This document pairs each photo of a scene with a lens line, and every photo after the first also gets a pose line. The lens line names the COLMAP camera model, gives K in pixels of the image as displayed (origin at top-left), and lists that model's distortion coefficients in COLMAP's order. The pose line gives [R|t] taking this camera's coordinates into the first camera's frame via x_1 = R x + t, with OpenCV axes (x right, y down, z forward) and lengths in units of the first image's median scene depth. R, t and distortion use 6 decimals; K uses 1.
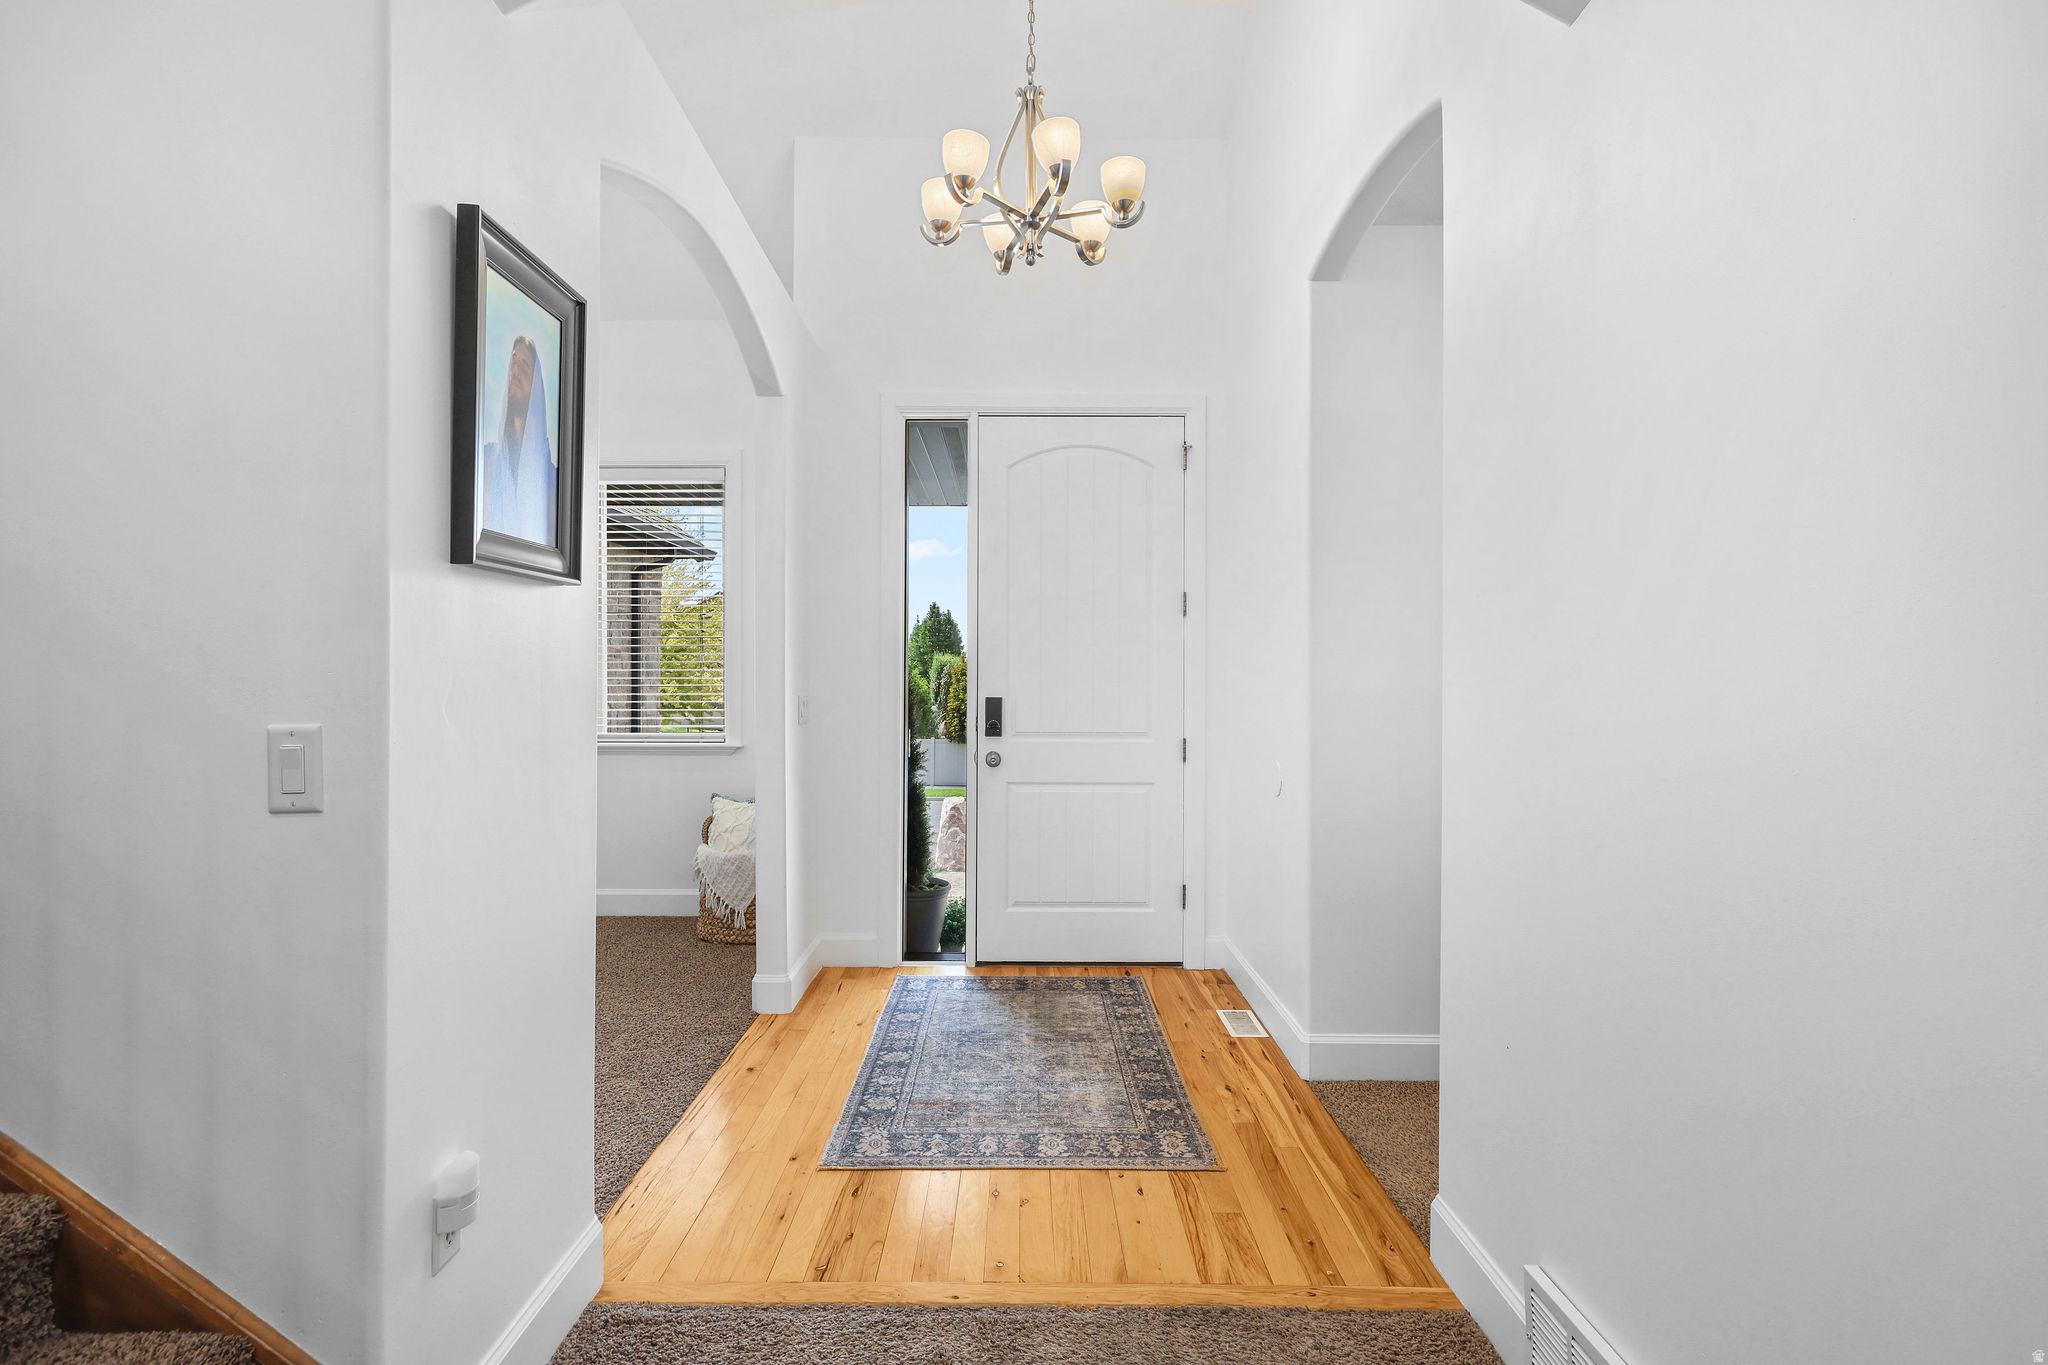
lens RADIAL K [[1013.8, 0, 1024.0], [0, 1013.8, 682.5], [0, 0, 1]] dist [0.001163, 0.000499]
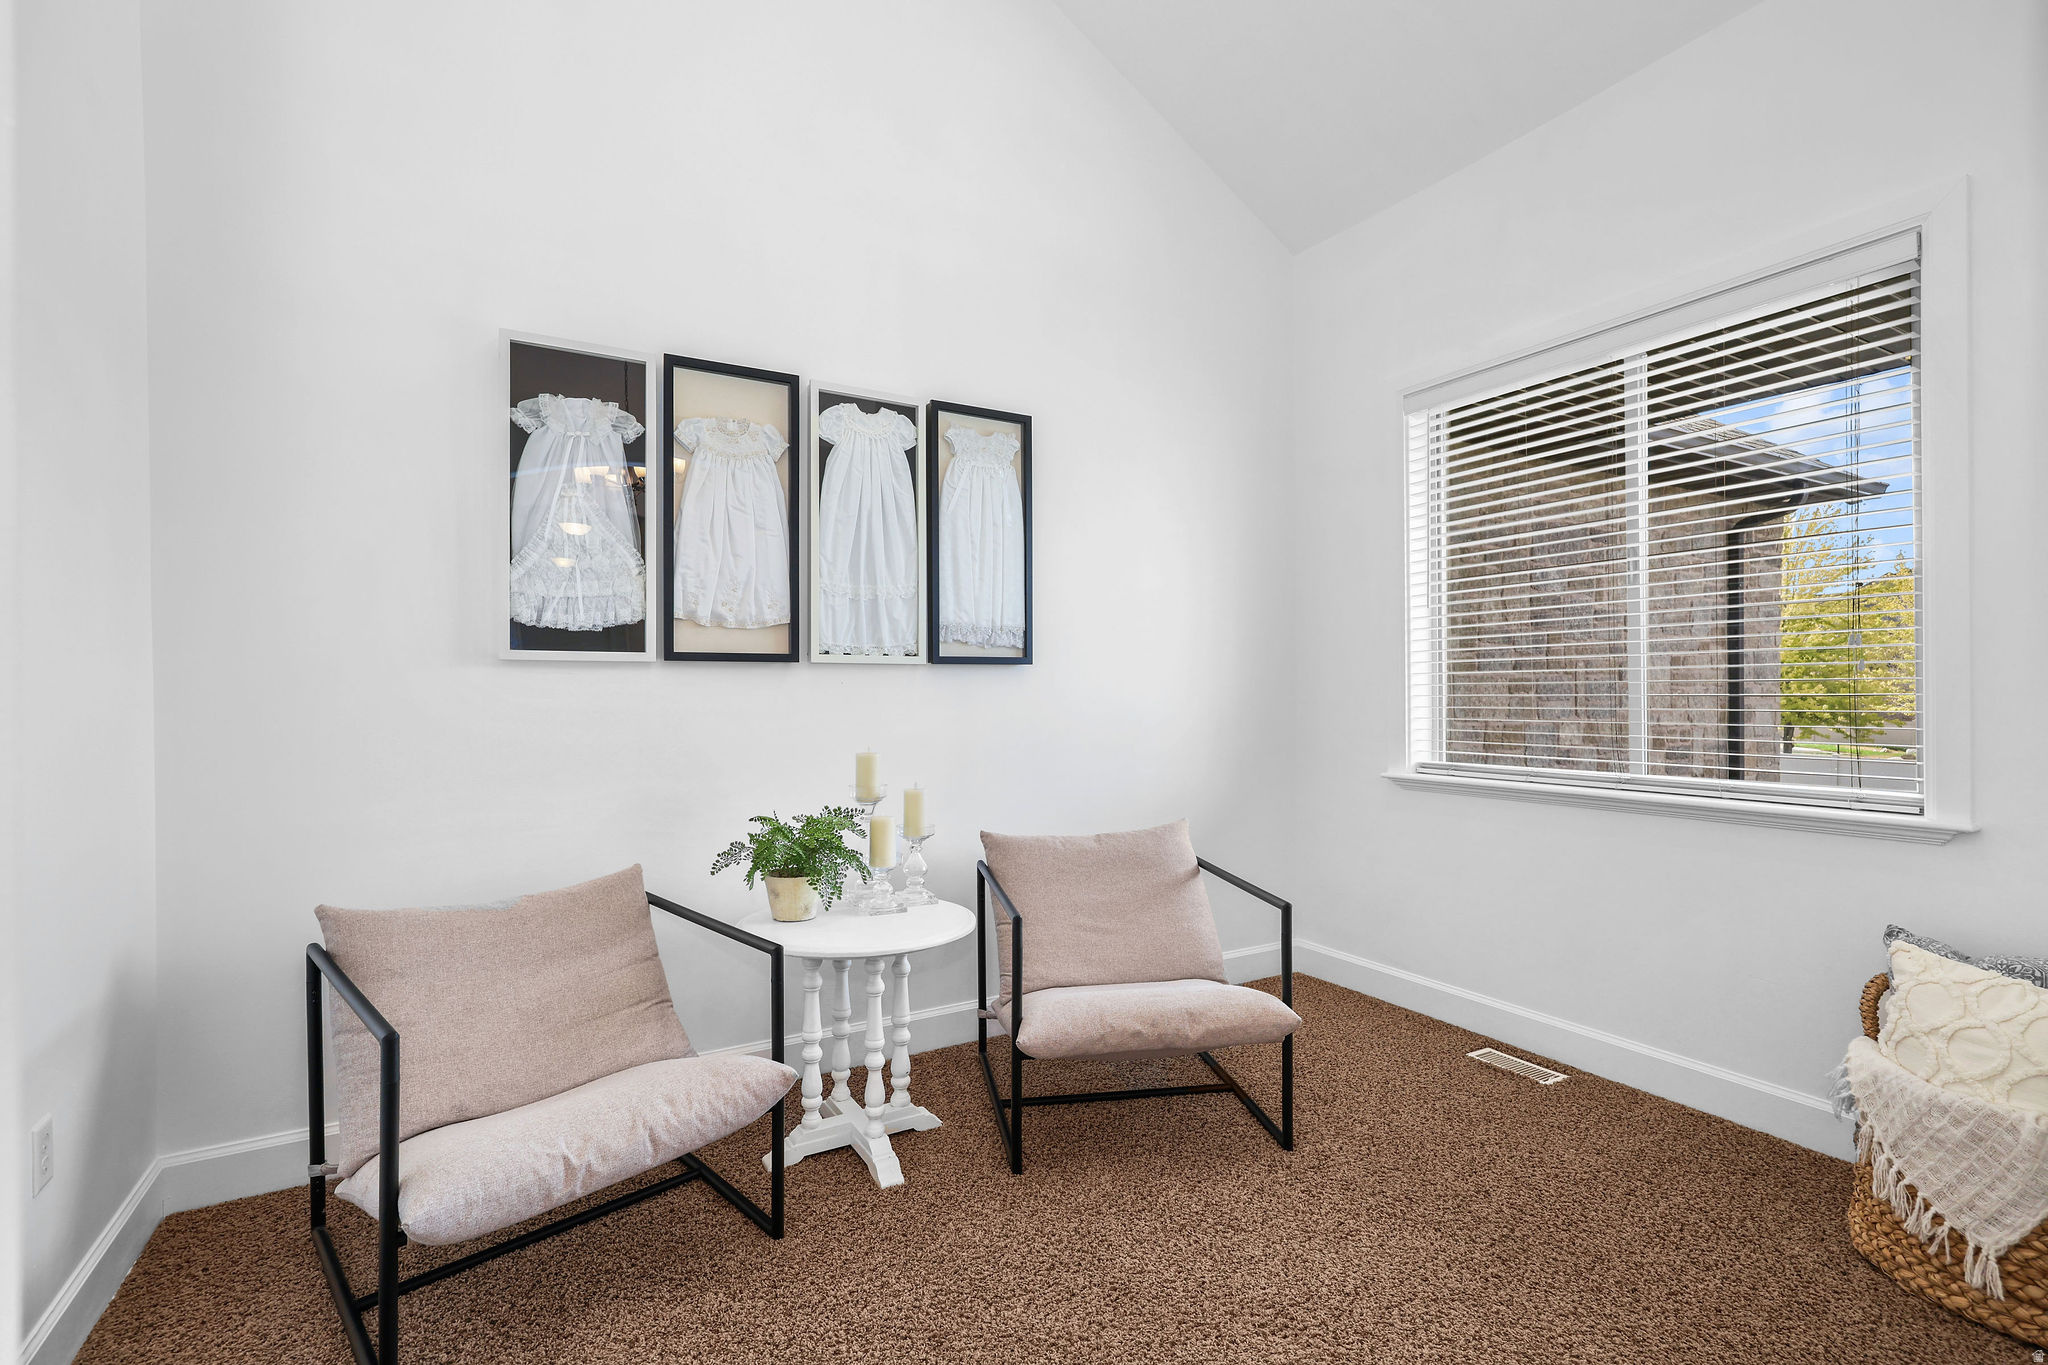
lens RADIAL K [[905.3, 0, 1012.6], [0, 905.3, 679.7], [0, 0, 1]] dist [0.002323, 0.001268]
pose [[0.489827, -0.001651, -0.871818, -0.134973], [-0.006377, 0.999965, -0.005477, -0.001522], [0.871796, 0.008242, 0.489799, 0.424828]]
